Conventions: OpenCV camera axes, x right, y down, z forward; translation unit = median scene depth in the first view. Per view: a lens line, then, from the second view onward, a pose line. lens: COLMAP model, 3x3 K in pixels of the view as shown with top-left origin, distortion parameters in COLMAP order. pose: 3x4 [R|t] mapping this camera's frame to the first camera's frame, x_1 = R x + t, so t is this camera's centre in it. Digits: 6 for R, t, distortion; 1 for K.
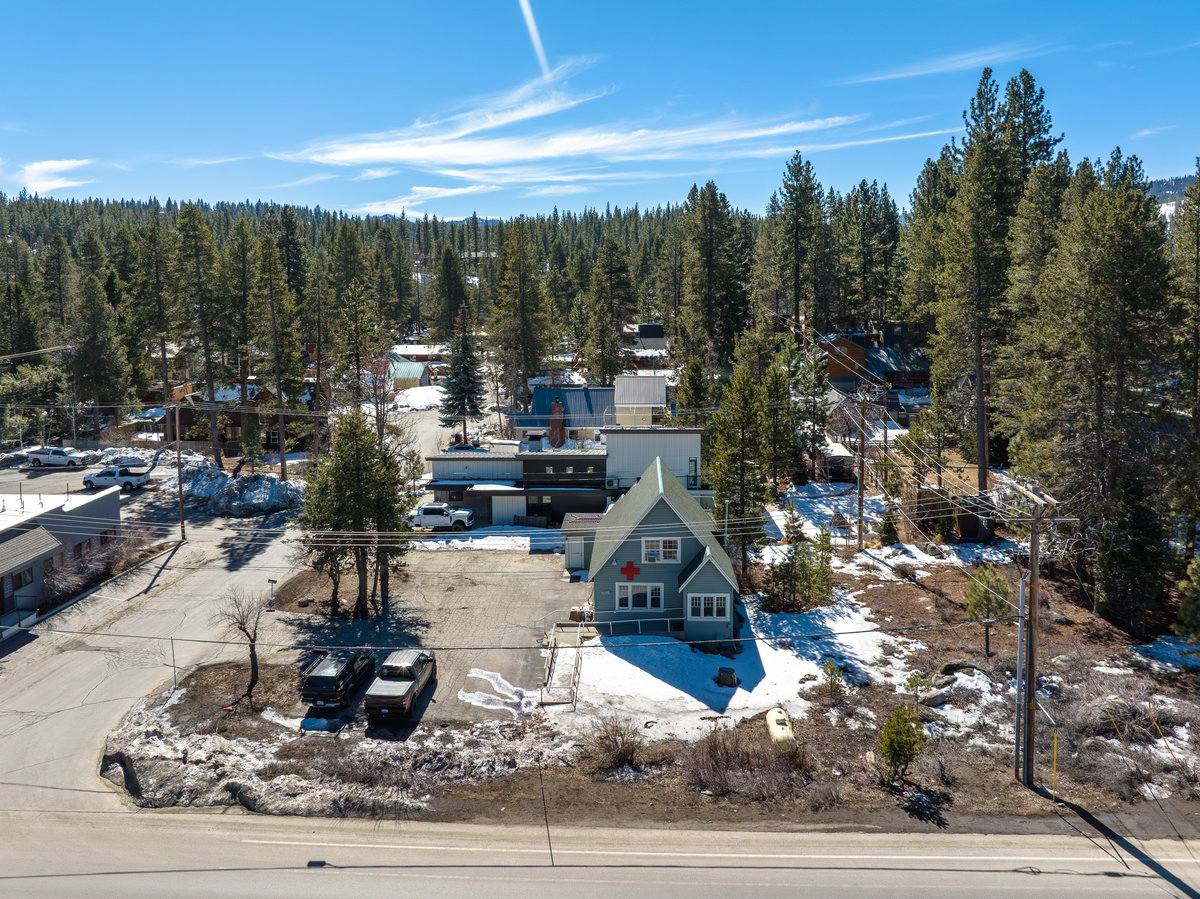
lens RADIAL K [[883.2, 0, 590.2], [0, 883.2, 359.6], [0, 0, 1]] dist [-0.041114, 0.012751]
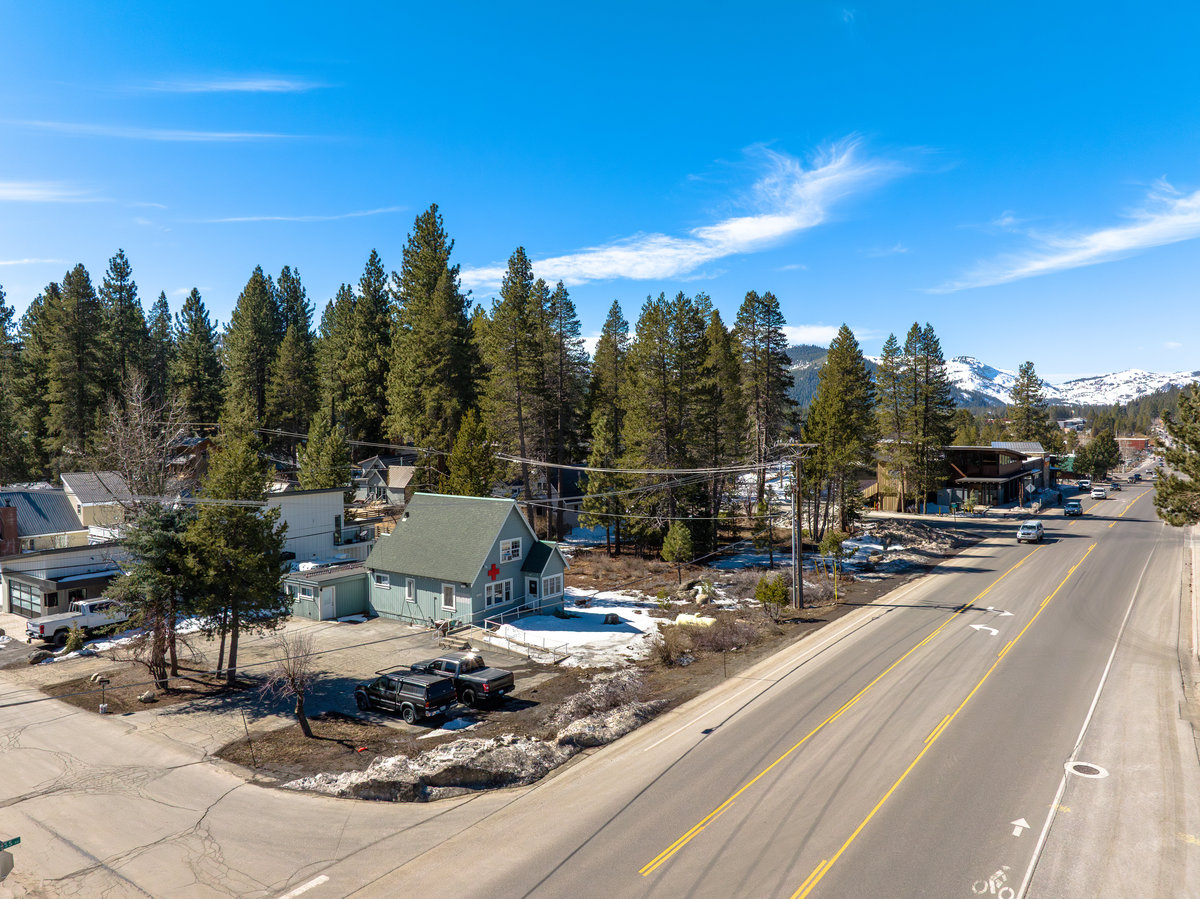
lens RADIAL K [[854.4, 0, 606.9], [0, 854.4, 481.8], [0, 0, 1]] dist [-0.041830, -0.004296]
pose [[0.526726, -0.056132, 0.848180, -0.965266], [0.076520, 0.996897, 0.018455, 0.129901], [-0.846584, 0.055182, 0.529387, 0.312377]]
